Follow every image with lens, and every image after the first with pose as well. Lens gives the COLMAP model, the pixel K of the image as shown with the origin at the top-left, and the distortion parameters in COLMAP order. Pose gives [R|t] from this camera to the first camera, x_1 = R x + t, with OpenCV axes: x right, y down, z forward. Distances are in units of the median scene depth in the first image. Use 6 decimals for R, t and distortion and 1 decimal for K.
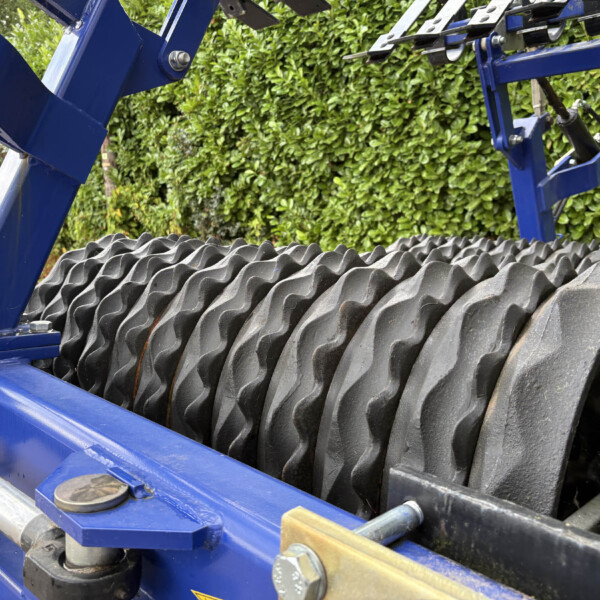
lens RADIAL K [[613.2, 0, 300.0], [0, 613.2, 300.0], [0, 0, 1]] dist [0.030780, -0.001881]
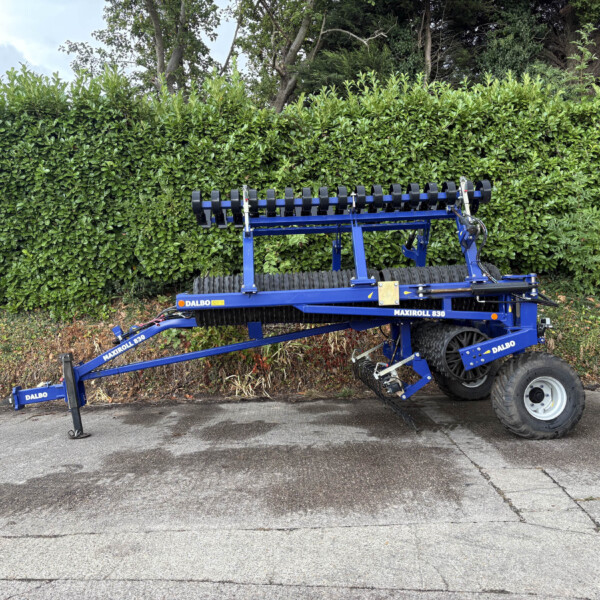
lens RADIAL K [[607.6, 0, 301.2], [0, 607.6, 312.4], [0, 0, 1]] dist [0.029896, 0.003374]
pose [[0.727224, -0.061603, 0.683630, -0.563384], [0.111573, 0.993328, -0.029178, 0.104329], [-0.677272, 0.097493, 0.729245, -0.725859]]
